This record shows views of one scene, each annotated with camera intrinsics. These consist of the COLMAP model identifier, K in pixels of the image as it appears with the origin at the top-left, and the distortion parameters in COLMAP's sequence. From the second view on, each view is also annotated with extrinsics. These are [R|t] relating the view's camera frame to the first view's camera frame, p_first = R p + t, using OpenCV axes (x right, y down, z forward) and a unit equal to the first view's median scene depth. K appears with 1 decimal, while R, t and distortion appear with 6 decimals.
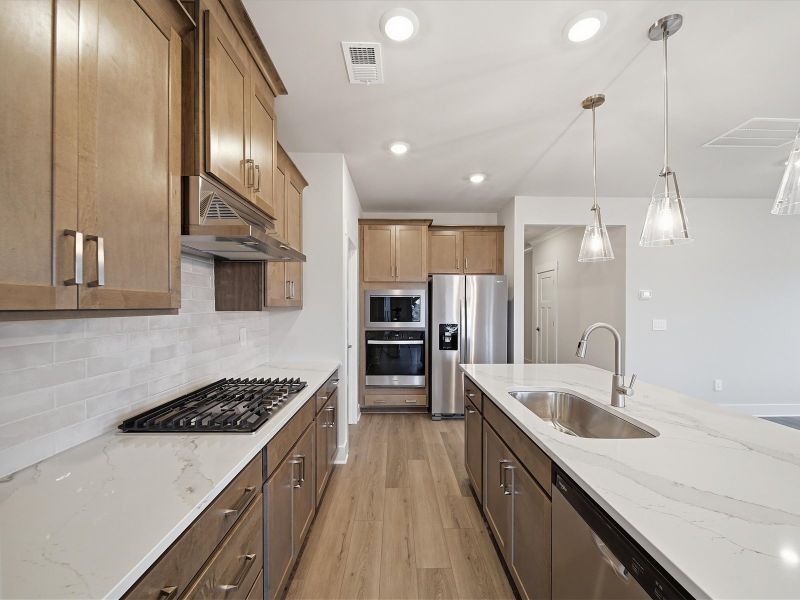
lens RADIAL K [[324.2, 0, 398.5], [0, 324.2, 307.8], [0, 0, 1]] dist [-0.001325, -0.000390]
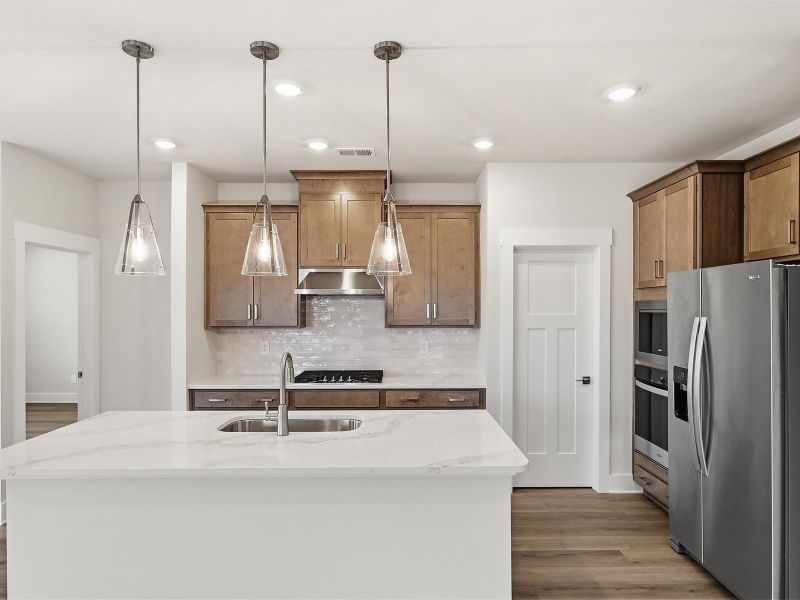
lens RADIAL K [[483.6, 0, 400.8], [0, 483.6, 309.4], [0, 0, 1]] dist [-0.005918, -0.000888]
pose [[-0.015076, -0.003630, -0.999880, 0.909534], [-0.004705, 0.999983, -0.003559, -0.034817], [0.999875, 0.004651, -0.015093, 0.573894]]
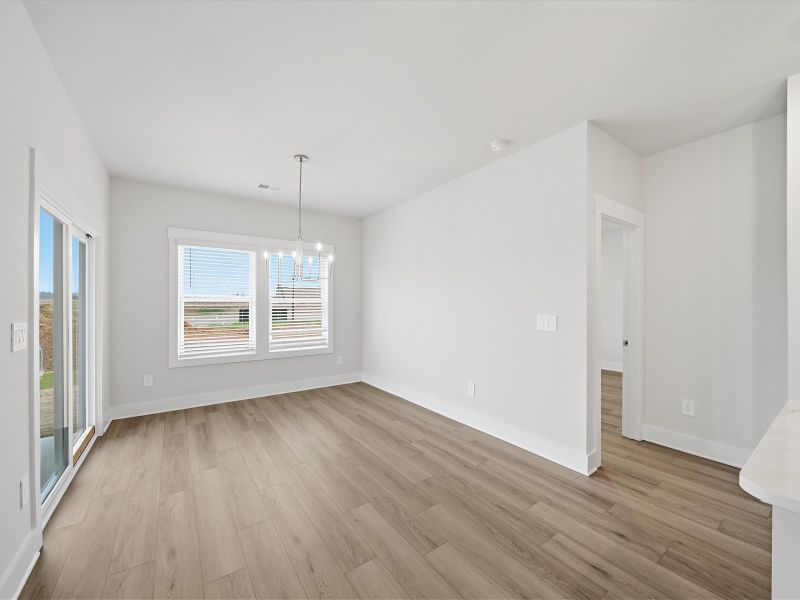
lens RADIAL K [[324.0, 0, 404.3], [0, 324.0, 303.6], [0, 0, 1]] dist [-0.003547, -0.000524]
pose [[-0.823213, -0.004259, -0.567716, 0.692746], [-0.007586, 0.999965, 0.003499, 0.019717], [0.567682, 0.007187, -0.823217, 0.143391]]
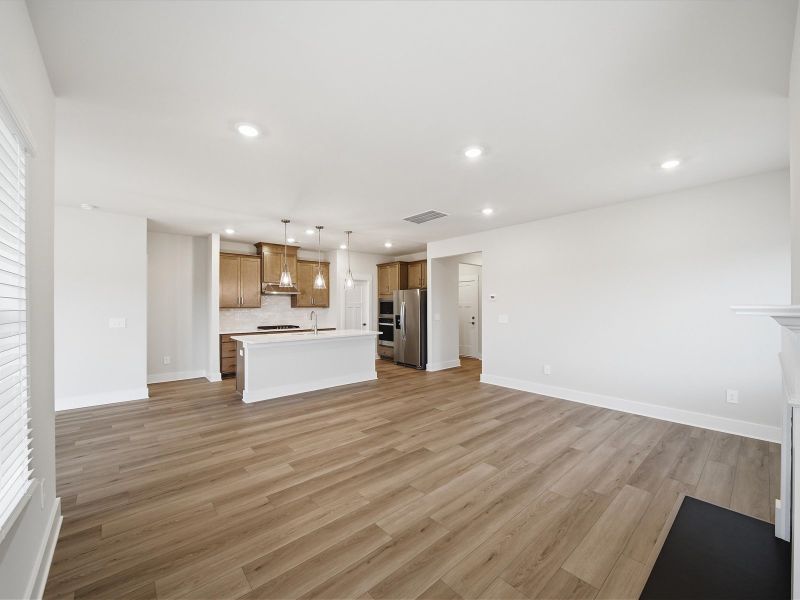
lens RADIAL K [[319.9, 0, 398.4], [0, 319.9, 306.7], [0, 0, 1]] dist [0.000344, 0.000070]
pose [[0.641051, -0.001302, -0.767497, 1.628960], [-0.001701, 0.999994, -0.003117, 0.003306], [0.767496, 0.003304, 0.641045, -0.230626]]
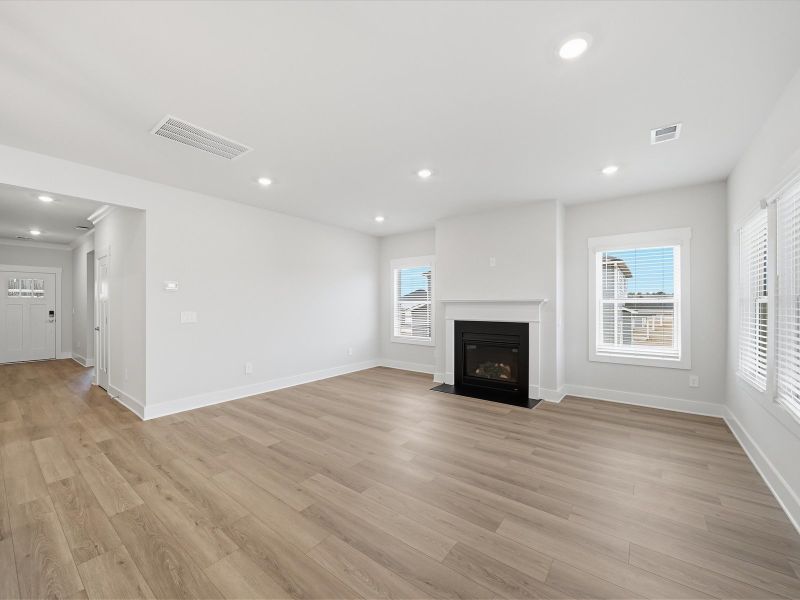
lens RADIAL K [[324.0, 0, 404.3], [0, 324.0, 303.6], [0, 0, 1]] dist [-0.003547, -0.000524]
pose [[0.617549, -0.002983, 0.786527, 0.446332], [0.007698, 0.999968, -0.002252, 0.018284], [-0.786495, 0.007445, 0.617552, -0.149597]]
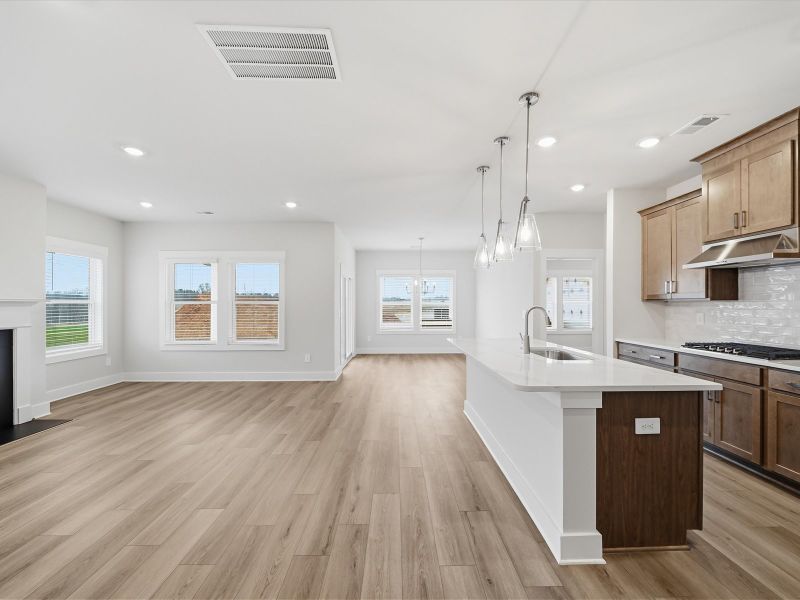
lens RADIAL K [[324.0, 0, 404.3], [0, 324.0, 303.6], [0, 0, 1]] dist [-0.003547, -0.000524]
pose [[-0.999945, -0.001154, -0.010396, 0.556669], [-0.001189, 0.999994, 0.003362, 0.012678], [0.010392, 0.003374, -0.999940, 1.125632]]
